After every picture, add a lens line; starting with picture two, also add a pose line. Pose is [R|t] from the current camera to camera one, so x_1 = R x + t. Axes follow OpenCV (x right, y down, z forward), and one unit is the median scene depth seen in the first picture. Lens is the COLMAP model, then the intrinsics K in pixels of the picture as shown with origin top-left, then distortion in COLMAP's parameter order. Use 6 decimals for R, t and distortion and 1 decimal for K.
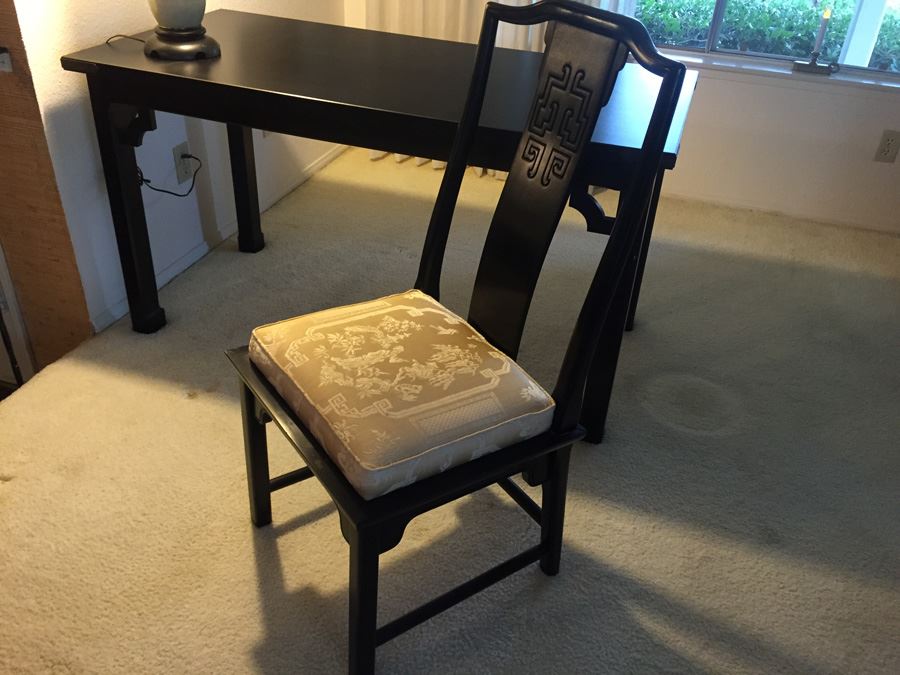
lens RADIAL K [[769.7, 0, 449.7], [0, 769.7, 334.9], [0, 0, 1]] dist [0.090173, -0.121364]
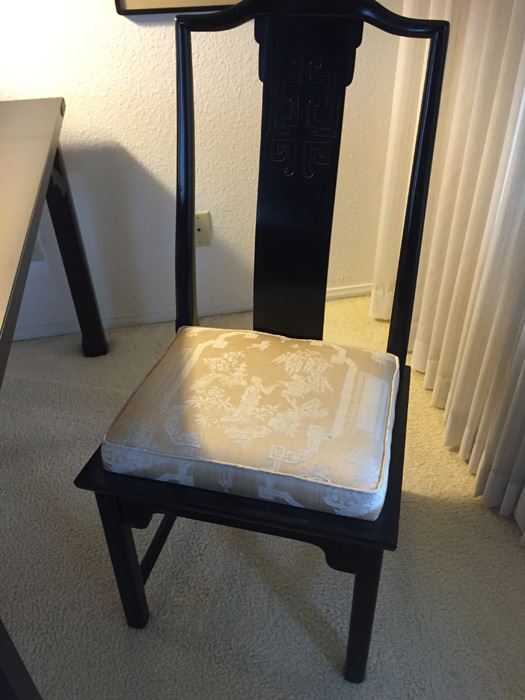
lens RADIAL K [[598.6, 0, 266.0], [0, 598.6, 348.5], [0, 0, 1]] dist [0.090173, -0.121364]
pose [[0.753456, -0.444171, 0.484784, -0.352766], [0.410882, 0.893696, 0.180231, -0.129537], [-0.513303, 0.063393, 0.855863, 0.281758]]
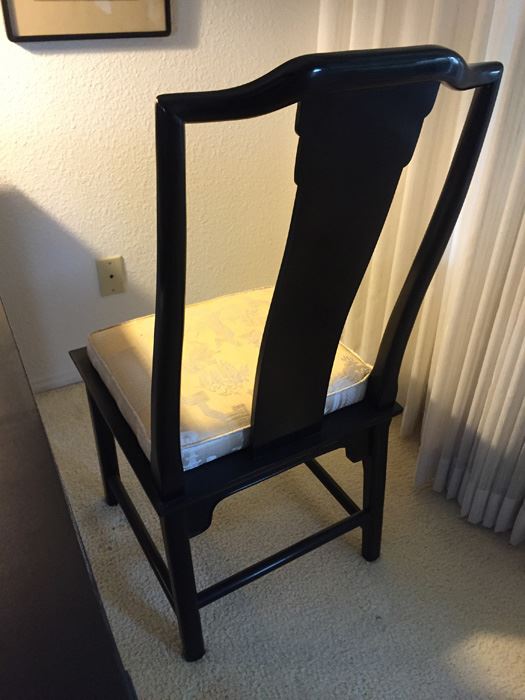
lens RADIAL K [[598.6, 0, 264.3], [0, 598.6, 347.4], [0, 0, 1]] dist [0.090173, -0.121364]
pose [[0.543334, -0.498298, 0.675639, -0.411253], [0.470056, 0.847384, 0.246955, -0.210293], [-0.695583, 0.183409, 0.694640, 0.446205]]
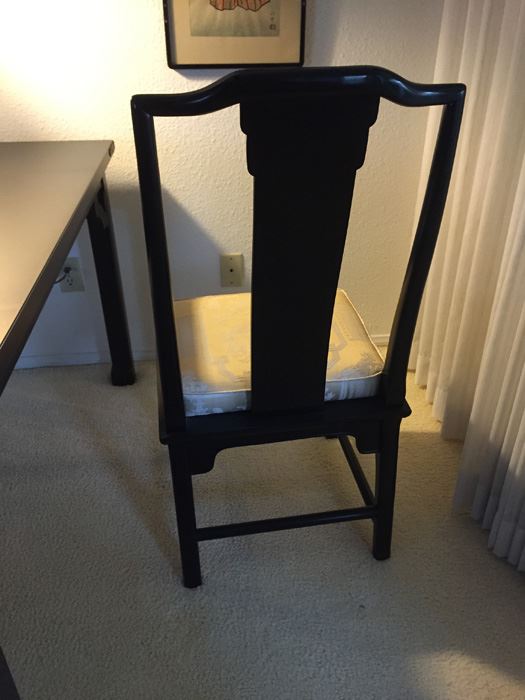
lens RADIAL K [[598.6, 0, 265.7], [0, 598.6, 349.7], [0, 0, 1]] dist [0.090173, -0.121364]
pose [[0.813564, -0.343574, 0.469117, -0.349215], [0.358129, 0.931661, 0.061250, -0.077304], [-0.458102, 0.118173, 0.881010, 0.252057]]
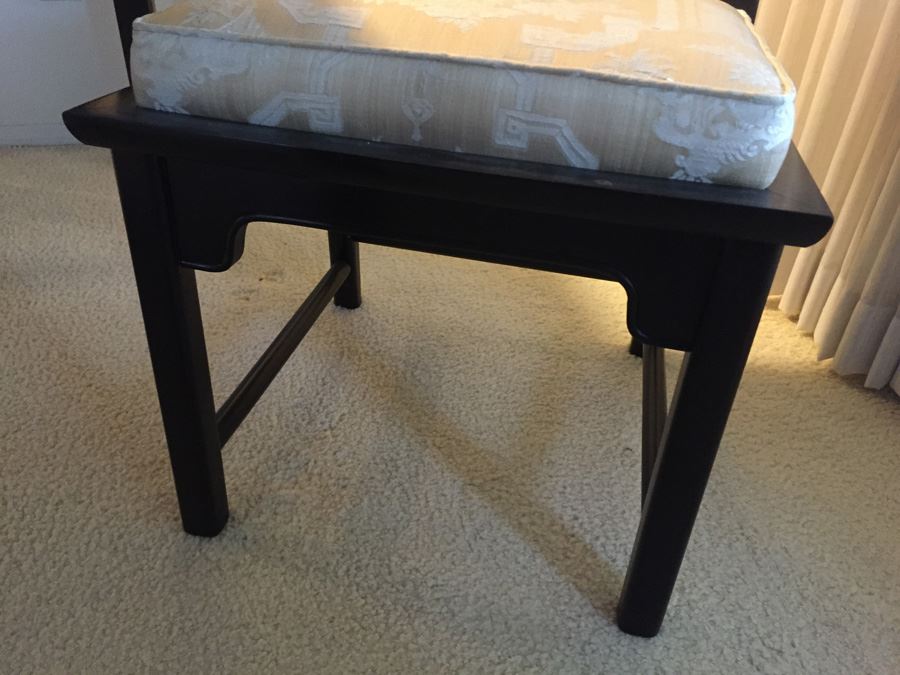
lens RADIAL K [[769.7, 0, 449.2], [0, 769.7, 335.5], [0, 0, 1]] dist [0.090173, -0.121364]
pose [[0.741575, -0.397841, 0.540174, -0.360441], [0.362329, 0.915166, 0.176603, 0.107191], [-0.564609, 0.064756, 0.822814, 0.537355]]
